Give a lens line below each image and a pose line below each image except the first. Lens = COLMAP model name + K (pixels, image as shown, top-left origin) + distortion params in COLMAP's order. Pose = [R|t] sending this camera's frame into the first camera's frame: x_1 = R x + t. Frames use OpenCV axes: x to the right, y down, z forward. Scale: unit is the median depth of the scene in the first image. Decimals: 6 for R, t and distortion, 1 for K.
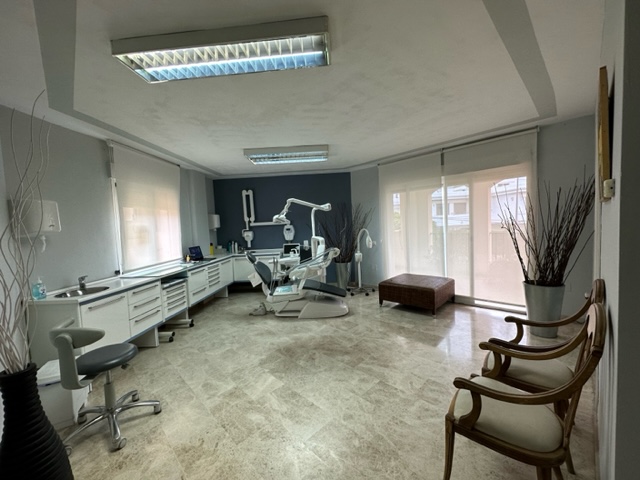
lens RADIAL K [[257.6, 0, 318.7], [0, 257.6, 239.0], [0, 0, 1]] dist [0.000298, 0.000011]
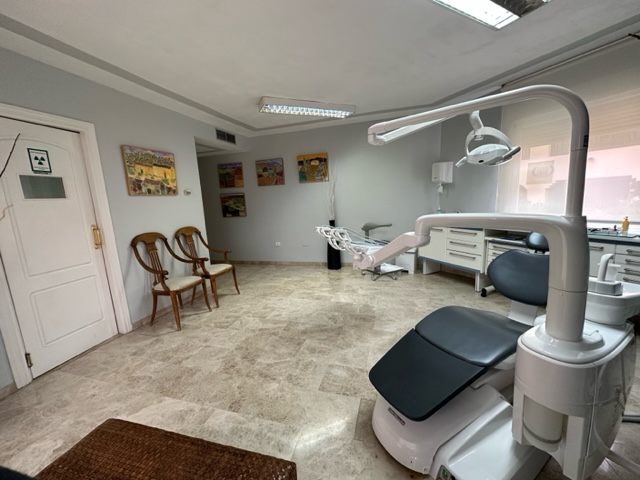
lens RADIAL K [[257.6, 0, 320.8], [0, 257.6, 238.1], [0, 0, 1]] dist [0.000298, 0.000011]
pose [[-0.867098, 0.174295, -0.466651, 0.479600], [0.070221, 0.970203, 0.231894, -0.103157], [0.493164, 0.168306, -0.853500, 1.966288]]
